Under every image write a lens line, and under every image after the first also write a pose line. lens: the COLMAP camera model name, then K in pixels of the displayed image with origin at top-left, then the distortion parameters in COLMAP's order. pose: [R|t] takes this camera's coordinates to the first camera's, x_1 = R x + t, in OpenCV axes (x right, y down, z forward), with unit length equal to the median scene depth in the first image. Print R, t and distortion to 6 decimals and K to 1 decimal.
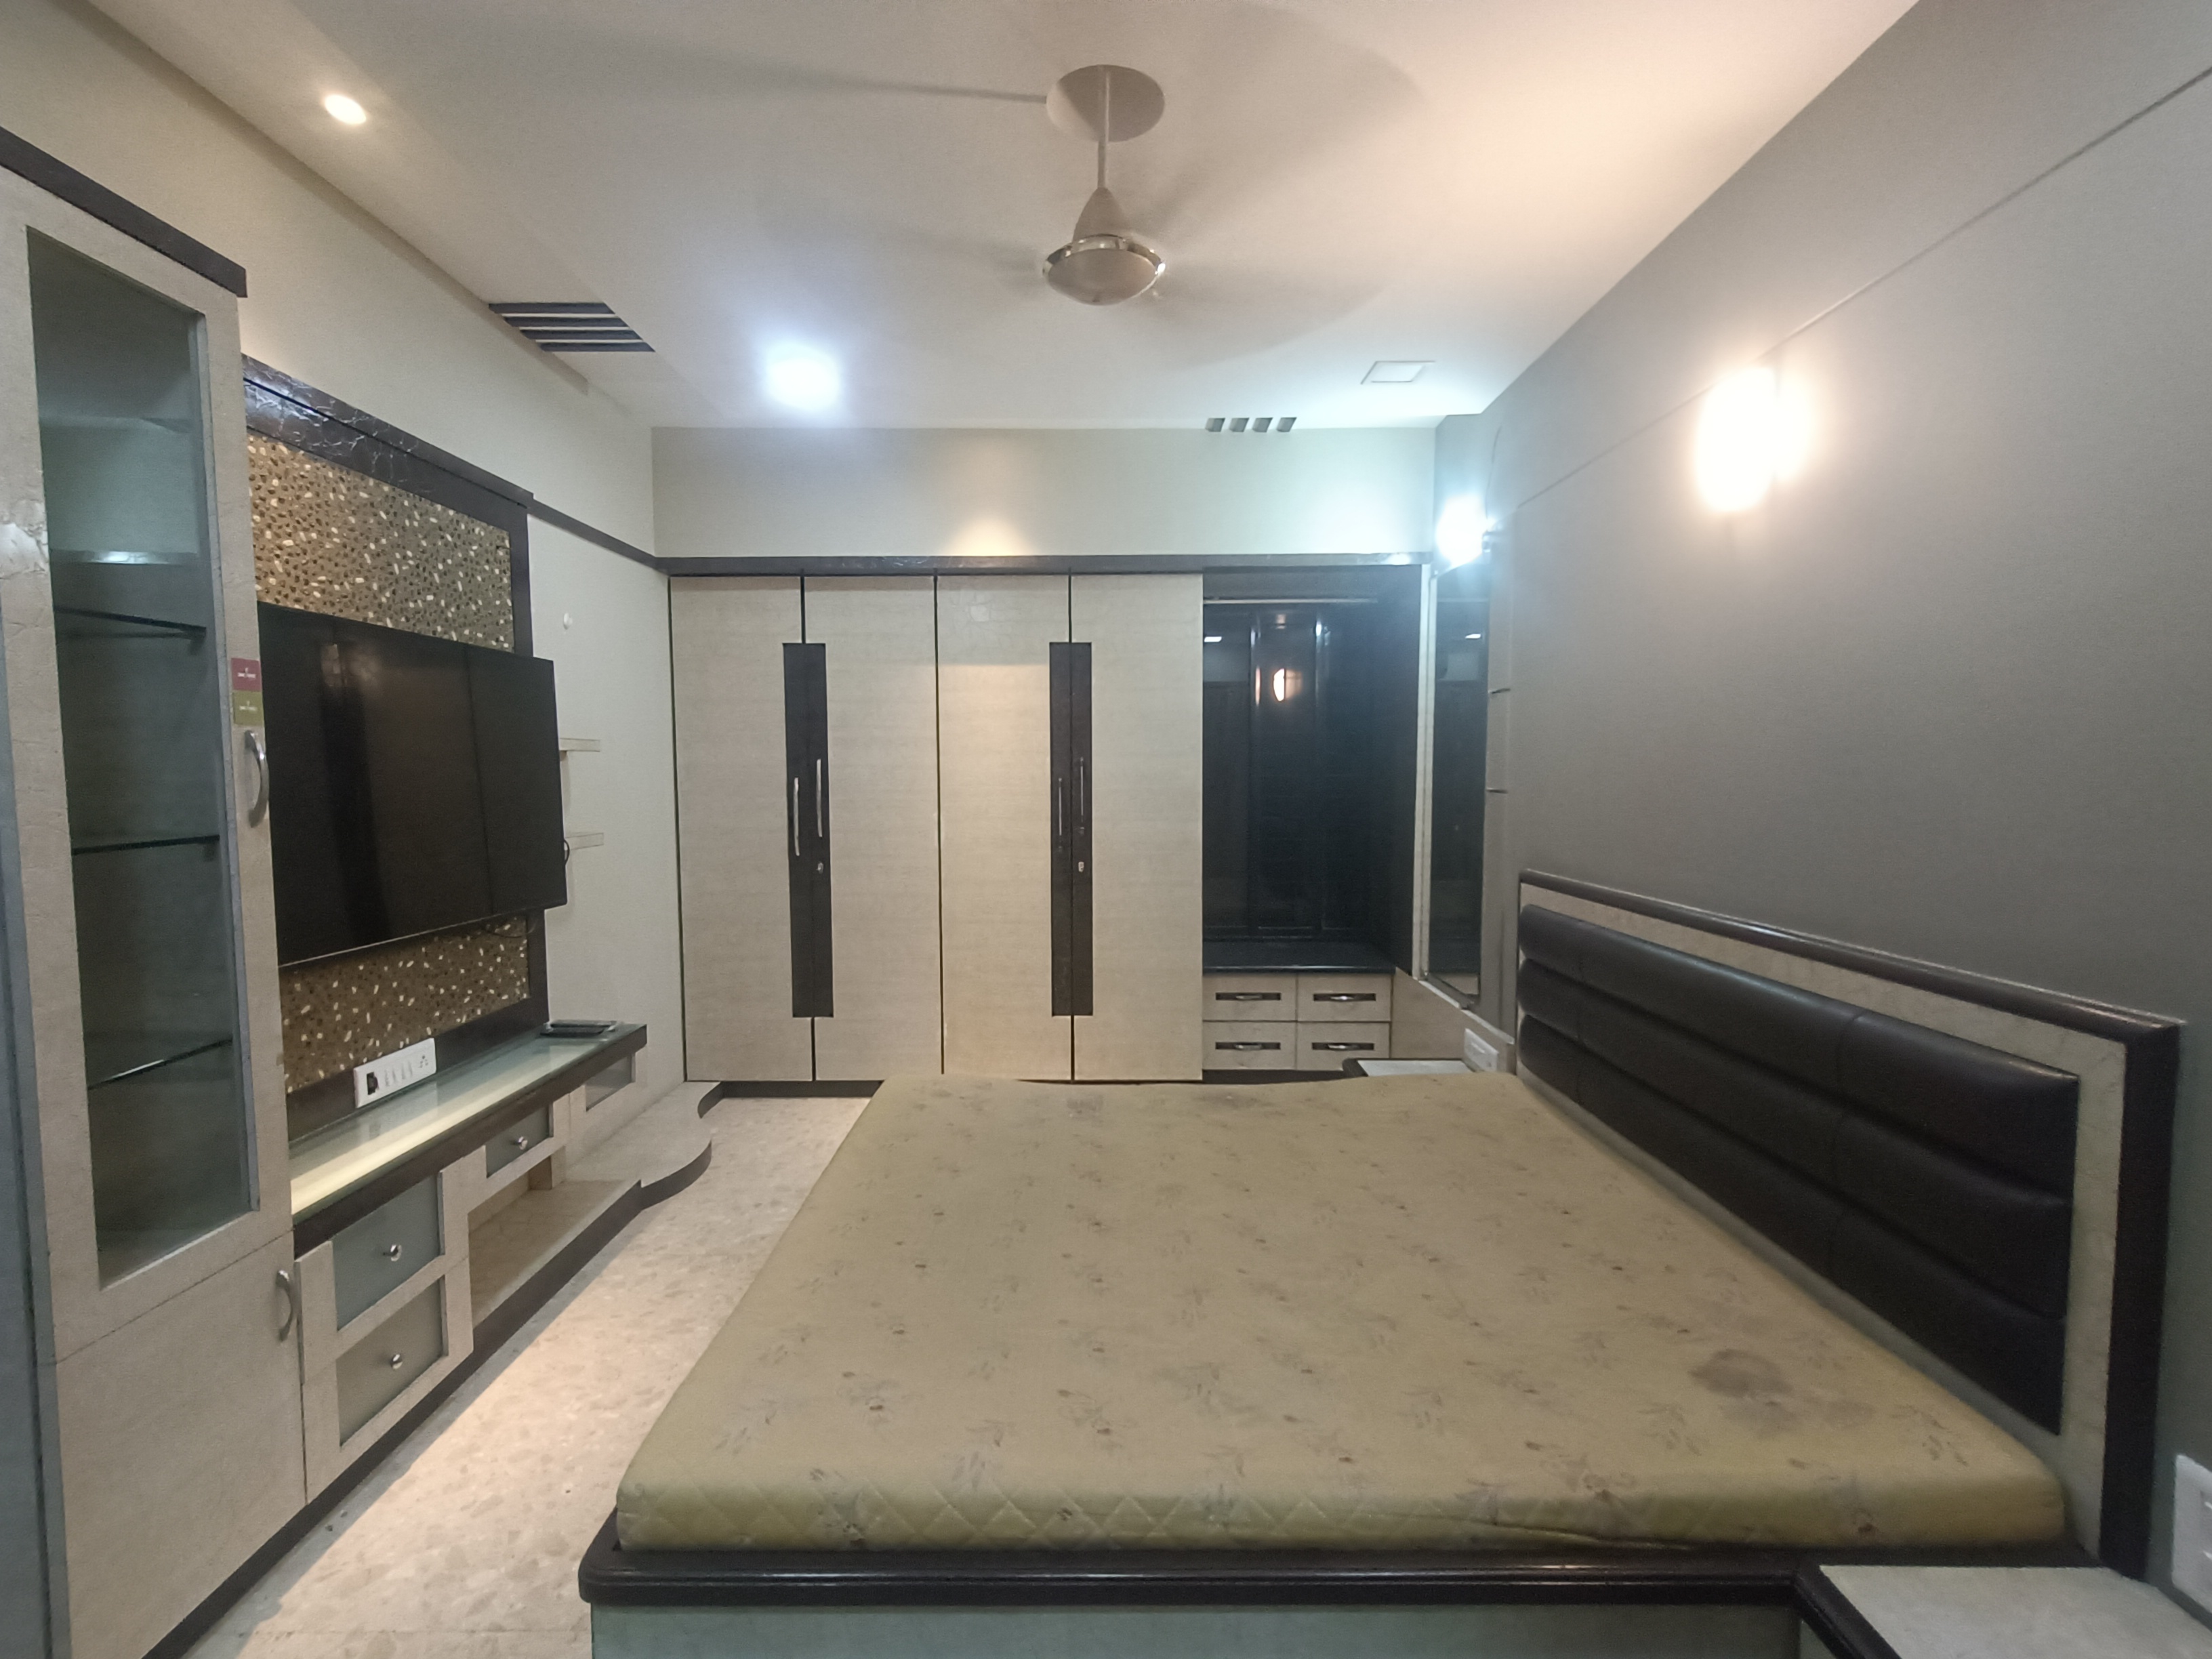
lens RADIAL K [[997.5, 0, 1095.8], [0, 997.5, 839.3], [0, 0, 1]] dist [0.008327, -0.002128]
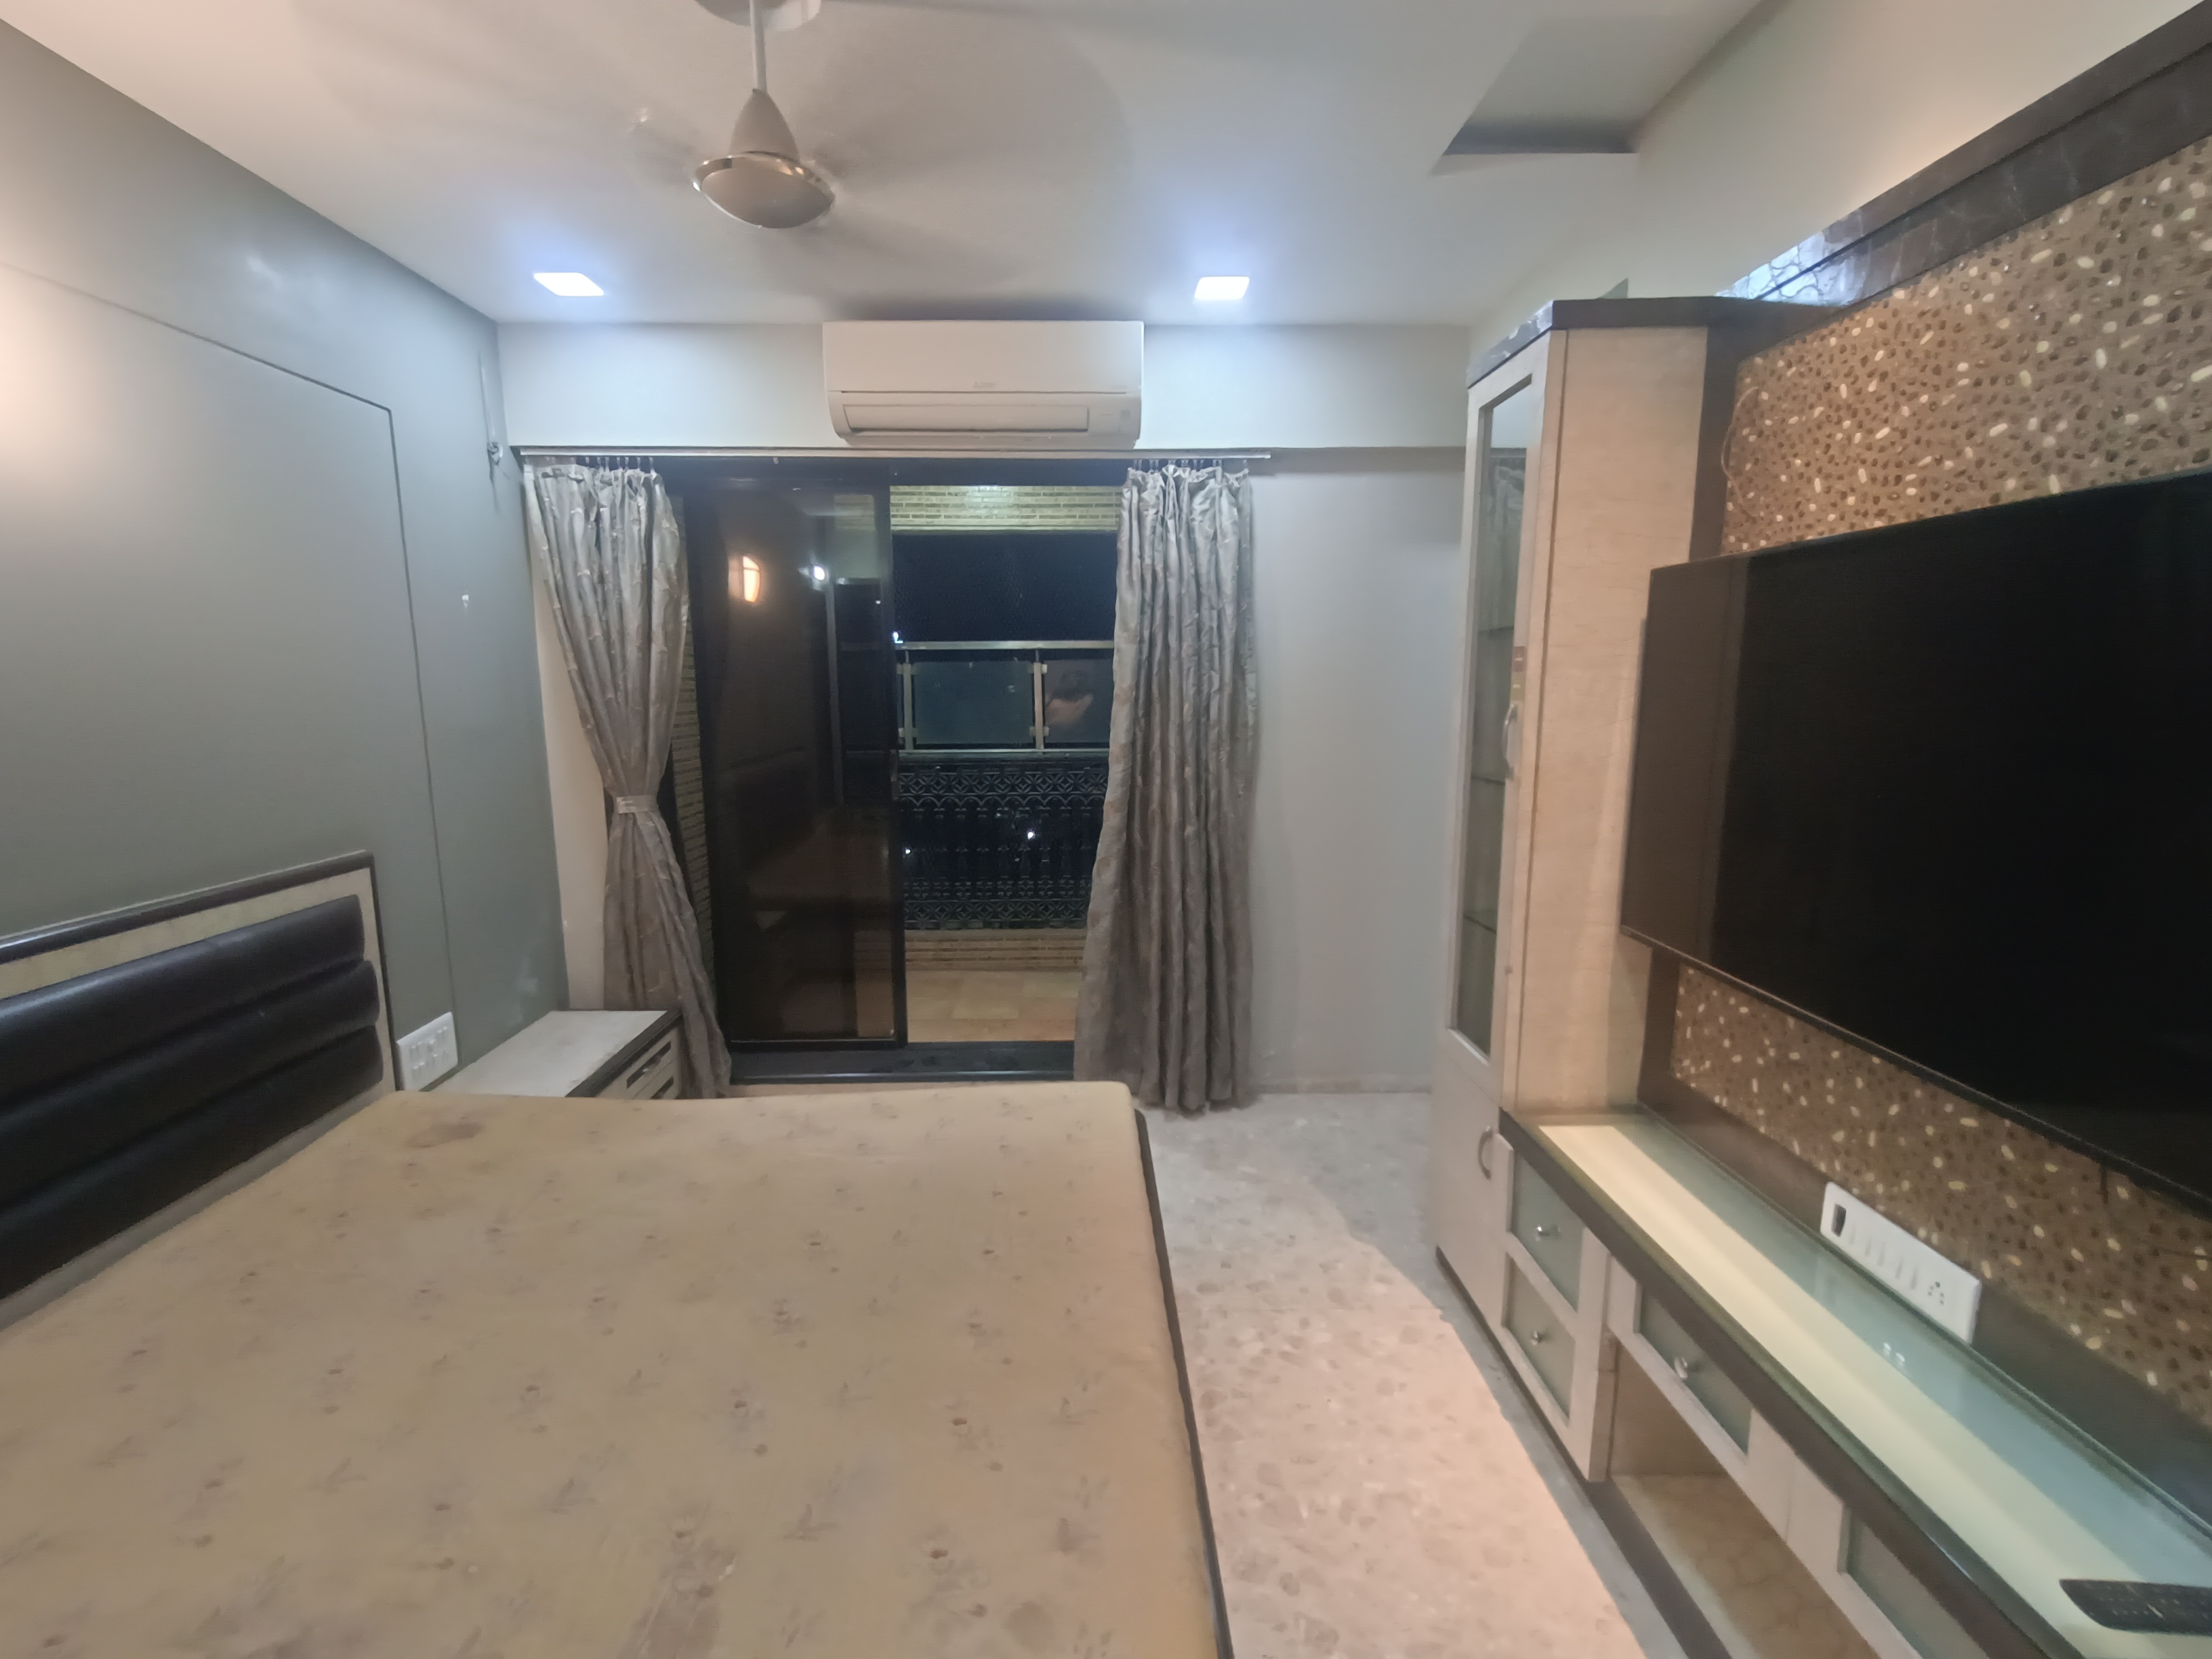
lens RADIAL K [[997.5, 0, 1097.2], [0, 997.5, 838.1], [0, 0, 1]] dist [0.008327, -0.002128]
pose [[-0.999720, 0.007274, -0.022526, -0.180130], [0.001970, 0.973877, 0.227070, -0.139951], [0.023589, 0.226962, -0.973618, 1.364710]]
